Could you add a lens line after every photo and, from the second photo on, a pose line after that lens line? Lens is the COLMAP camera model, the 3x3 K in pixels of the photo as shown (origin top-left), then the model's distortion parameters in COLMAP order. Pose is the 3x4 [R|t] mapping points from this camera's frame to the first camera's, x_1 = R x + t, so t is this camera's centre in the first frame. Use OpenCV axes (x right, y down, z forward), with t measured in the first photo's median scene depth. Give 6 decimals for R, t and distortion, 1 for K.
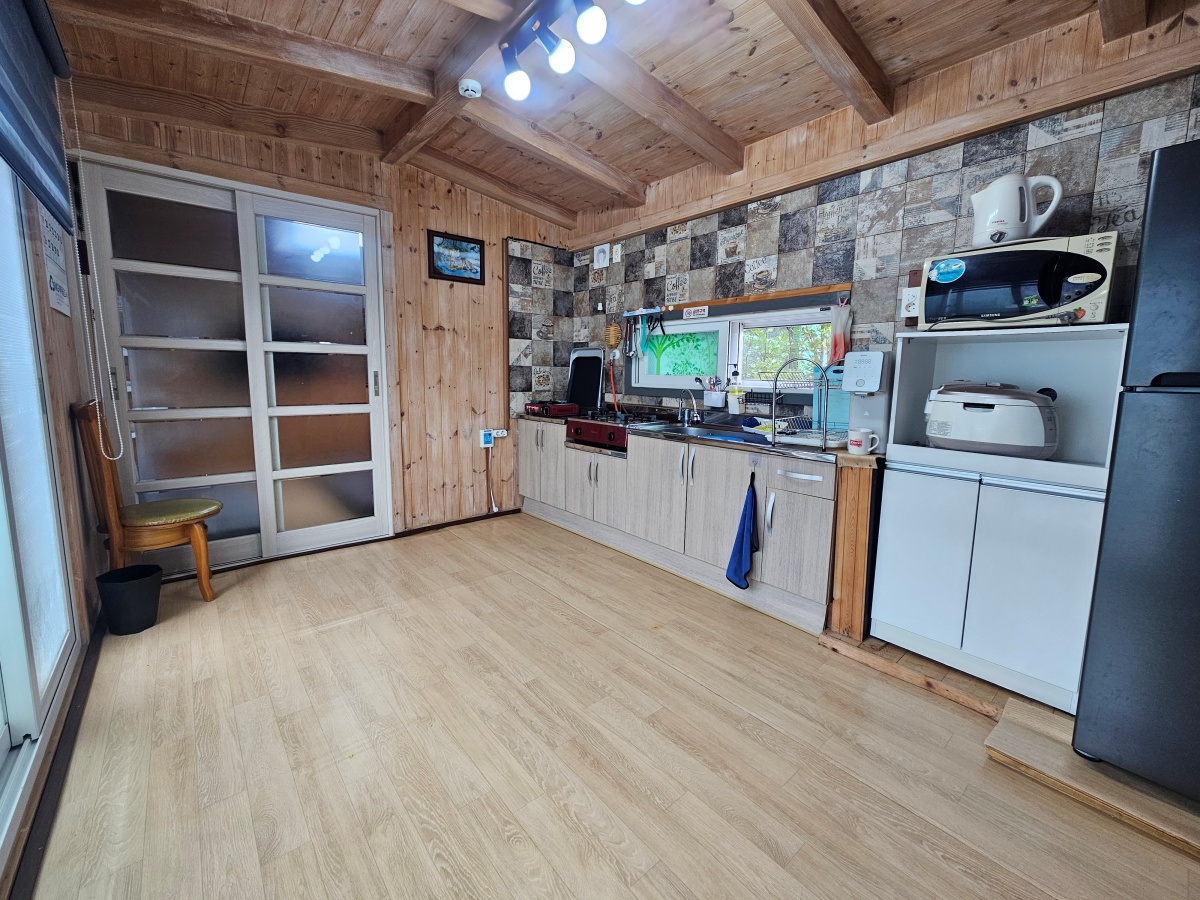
lens RADIAL K [[490.9, 0, 596.8], [0, 490.9, 434.5], [0, 0, 1]] dist [-0.000949, -0.000119]
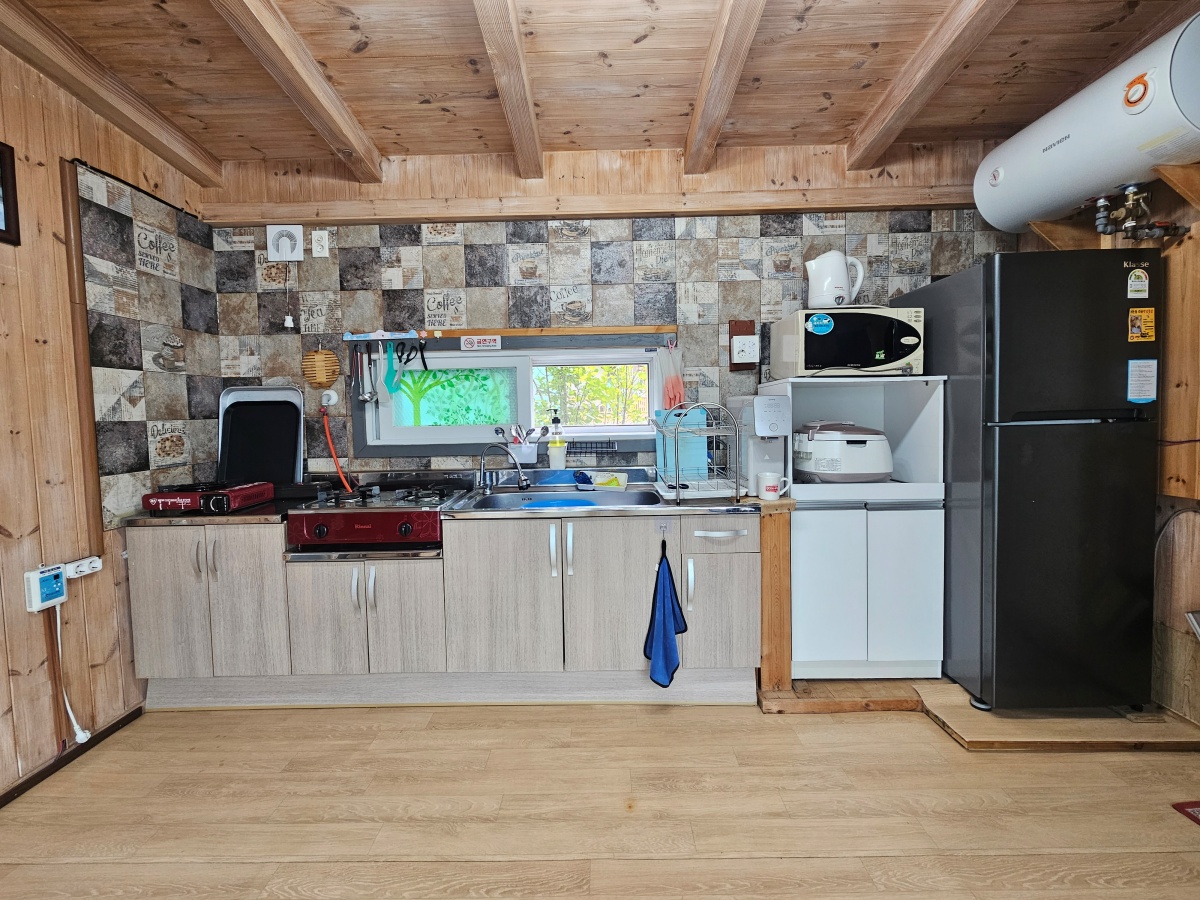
lens RADIAL K [[490.9, 0, 596.8], [0, 490.9, 434.5], [0, 0, 1]] dist [-0.000949, -0.000119]
pose [[0.652302, -0.064840, 0.755181, -0.261673], [0.122377, 0.992272, -0.020509, -0.068738], [-0.748015, 0.105795, 0.655195, 0.374983]]
